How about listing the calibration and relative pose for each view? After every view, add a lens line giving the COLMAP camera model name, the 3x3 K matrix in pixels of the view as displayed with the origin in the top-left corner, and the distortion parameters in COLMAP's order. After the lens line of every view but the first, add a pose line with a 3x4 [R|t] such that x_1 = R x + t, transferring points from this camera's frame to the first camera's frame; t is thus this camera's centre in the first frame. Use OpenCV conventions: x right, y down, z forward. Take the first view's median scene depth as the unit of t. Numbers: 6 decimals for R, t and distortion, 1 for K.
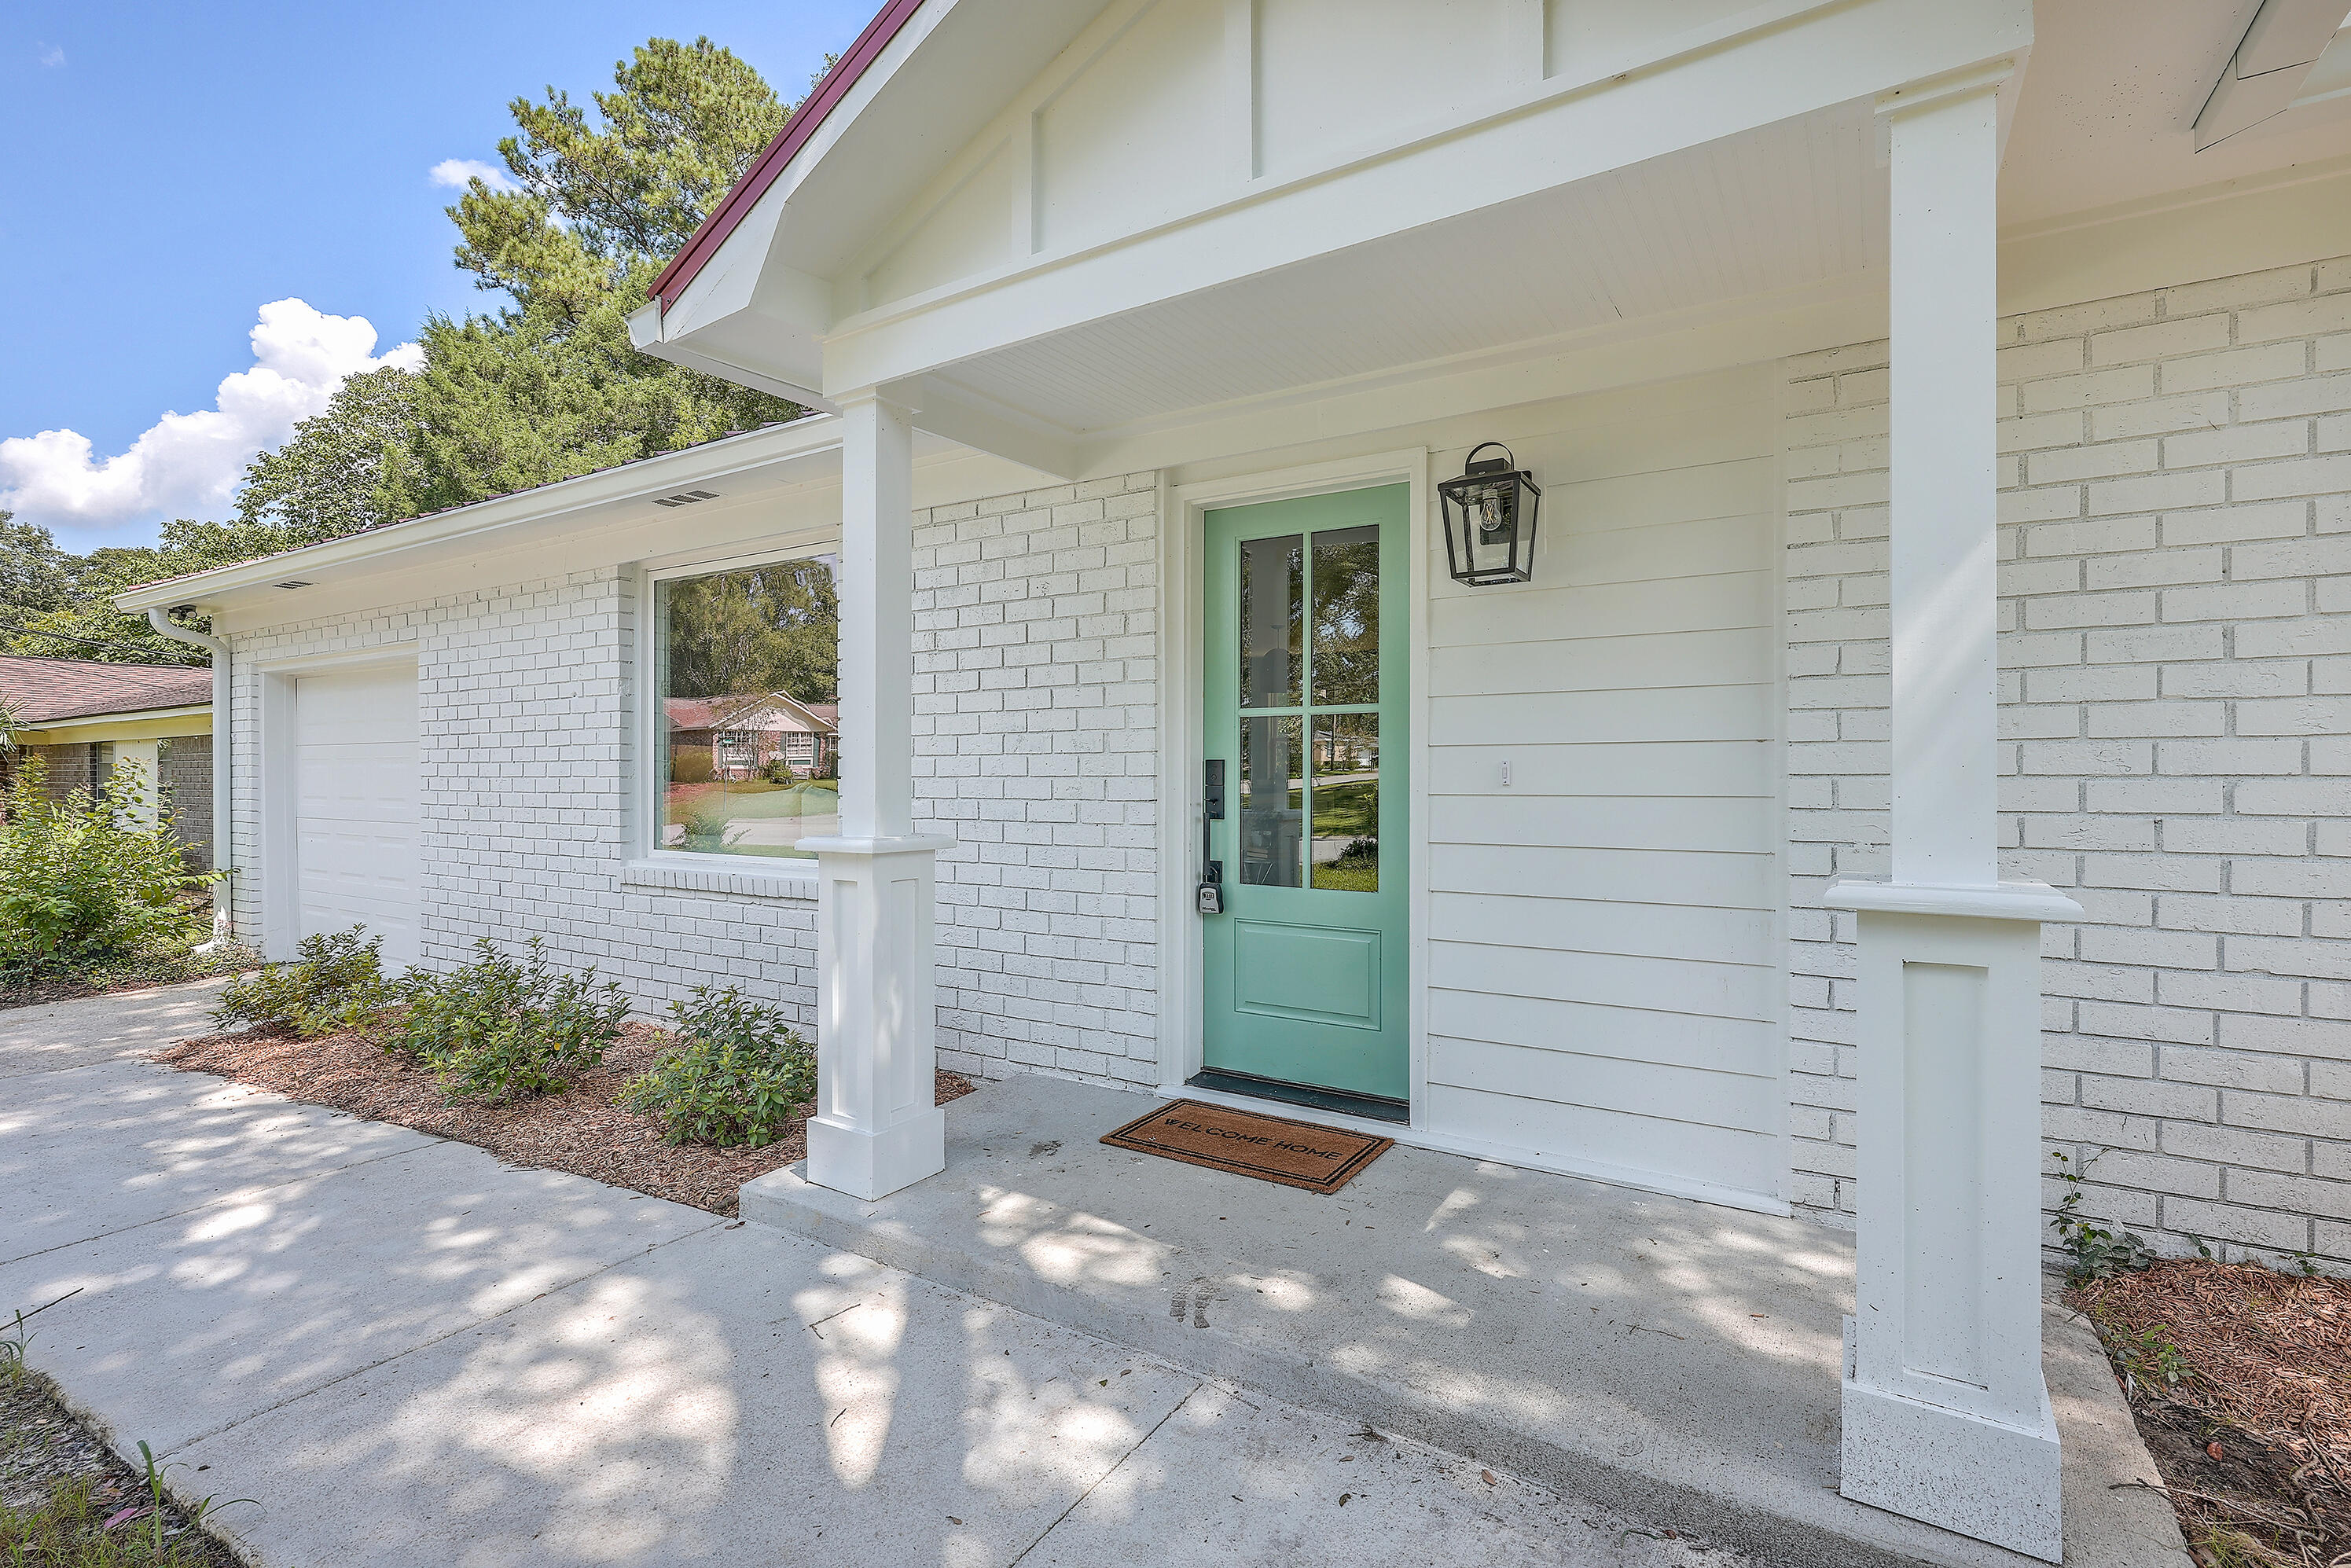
lens RADIAL K [[1082.2, 0, 1178.3], [0, 1082.2, 780.6], [0, 0, 1]] dist [0.000120, 0.000135]
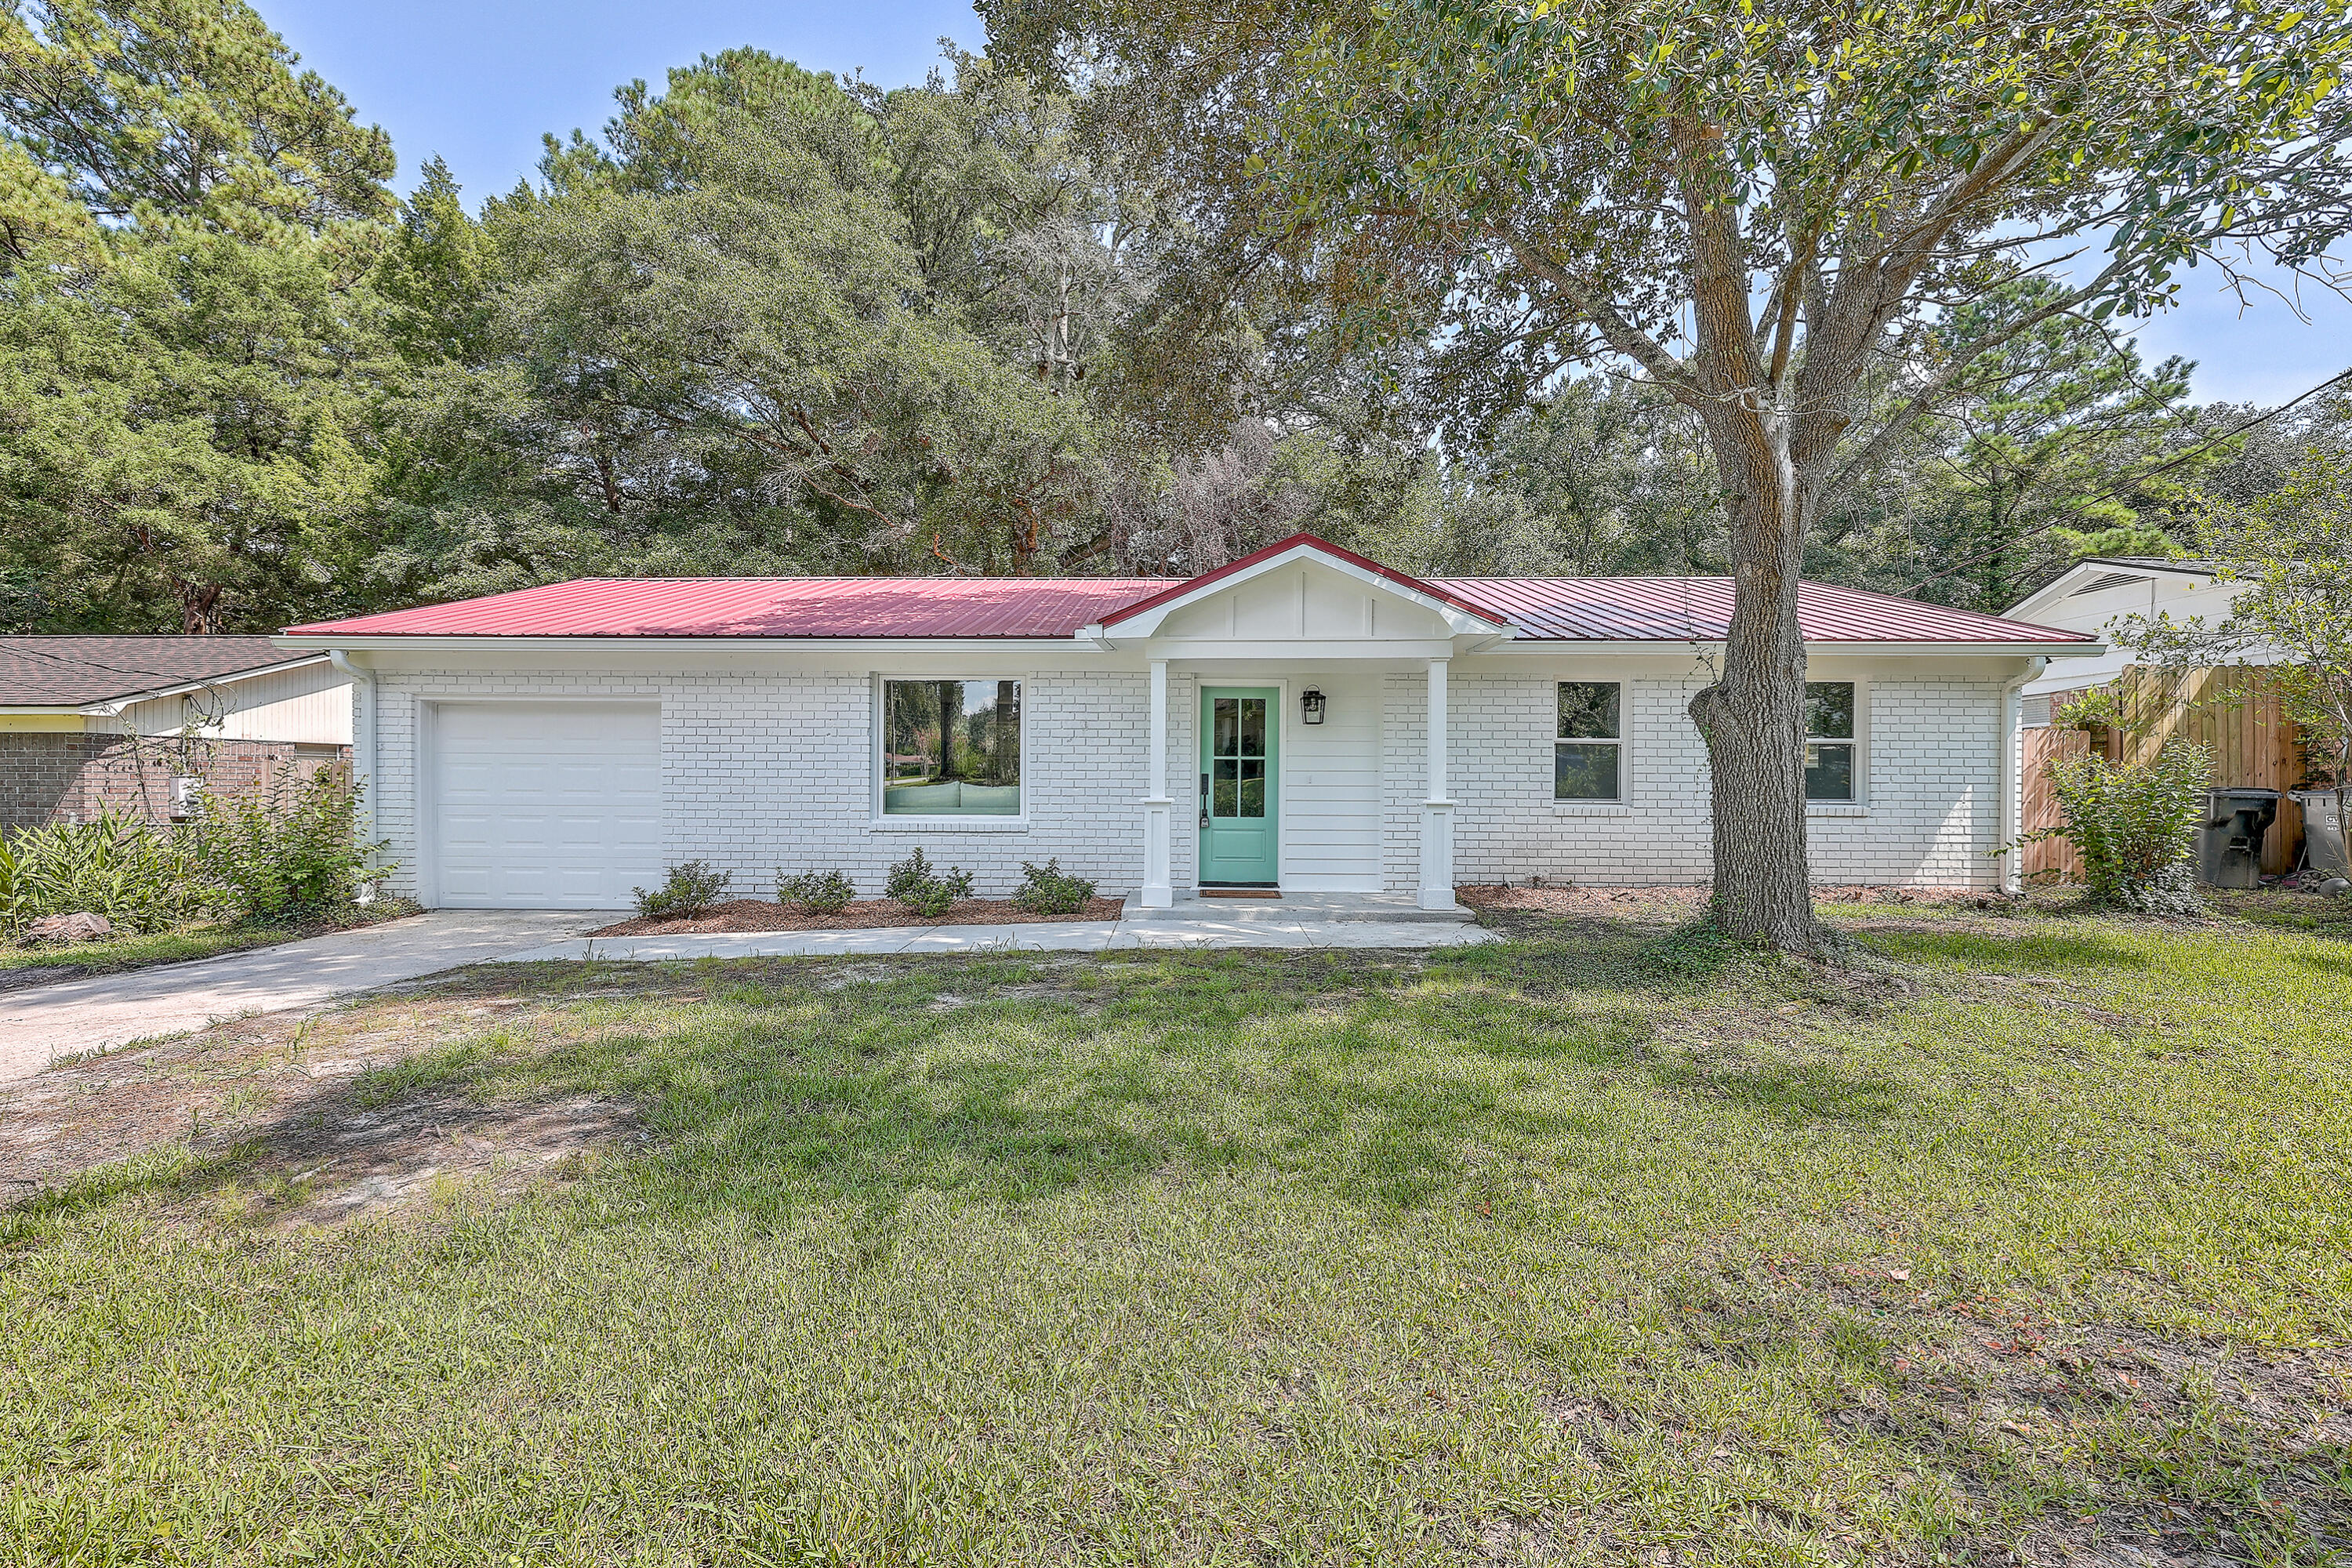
lens RADIAL K [[961.6, 0, 1178.3], [0, 961.6, 795.5], [0, 0, 1]] dist [-0.000057, 0.000532]
pose [[0.859230, -0.000868, 0.511588, -1.321914], [-0.004021, 0.999956, 0.008450, 0.016736], [-0.511573, -0.009317, 0.859189, -1.144608]]
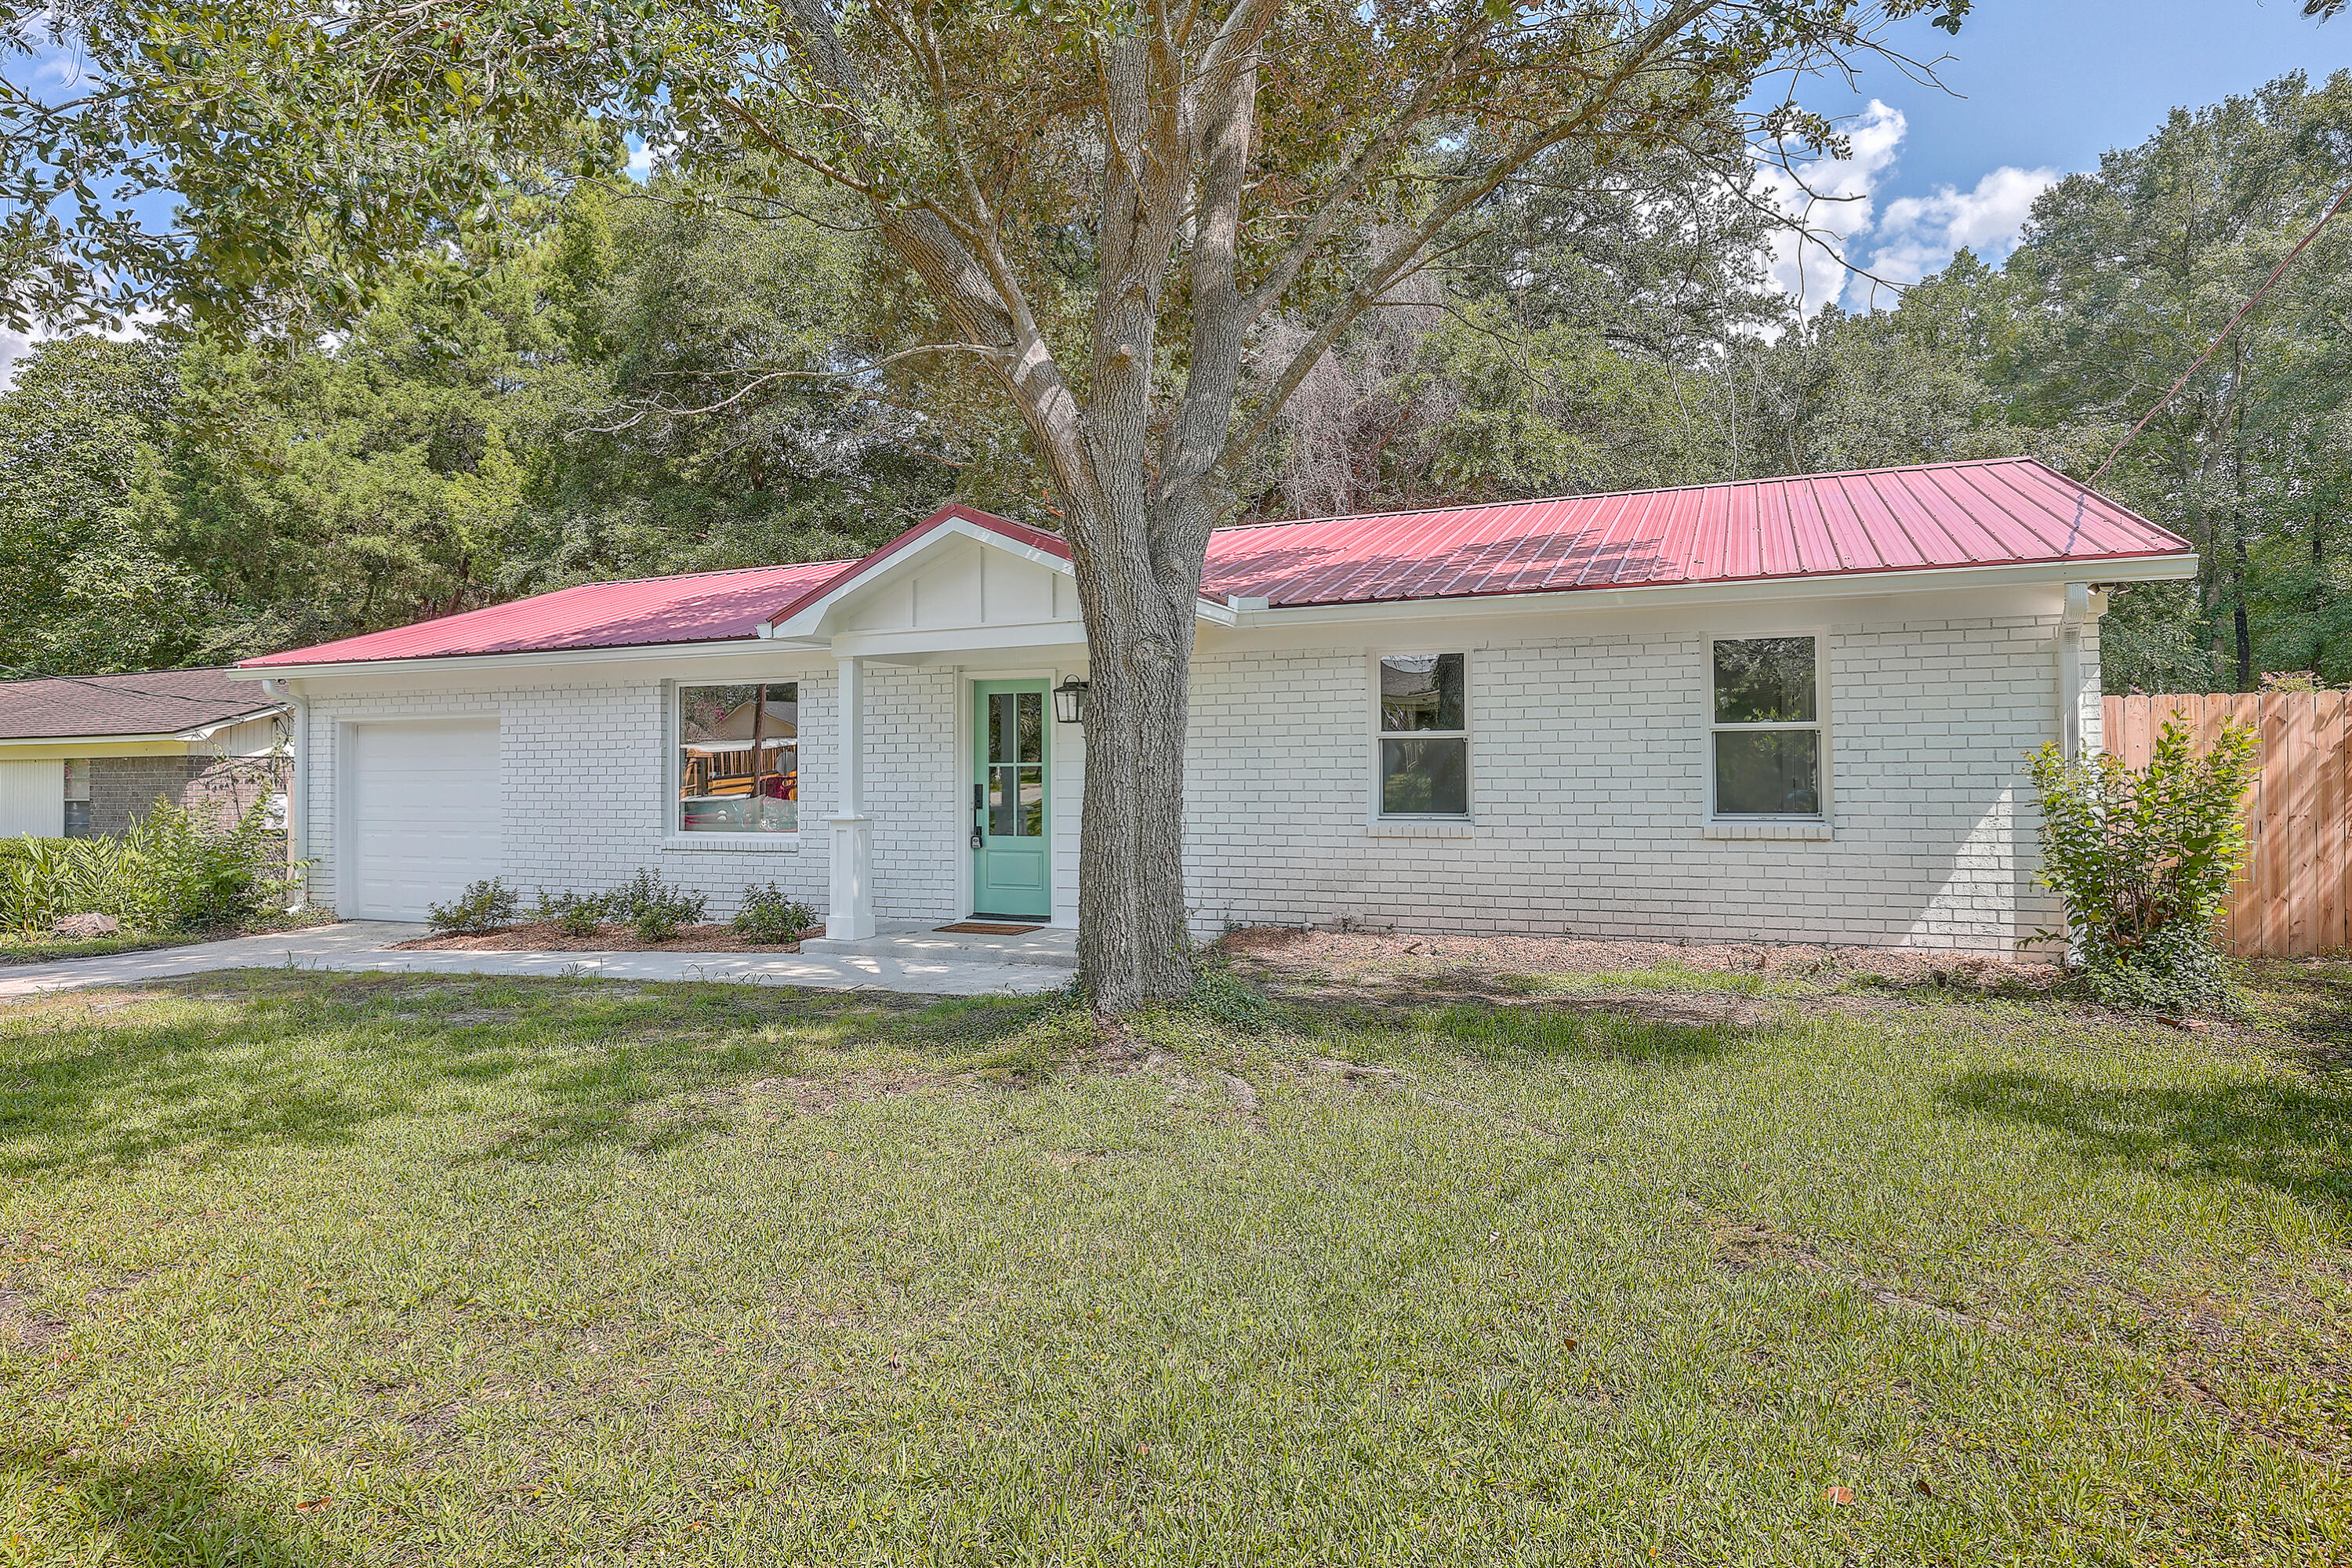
lens RADIAL K [[1312.9, 0, 1190.6], [0, 1312.9, 759.0], [0, 0, 1]] dist [-0.002384, -0.000923]
pose [[0.987723, -0.002902, 0.156191, 0.043875], [0.006055, 0.999787, -0.019715, -0.015093], [-0.156100, 0.020419, 0.987530, -1.945968]]
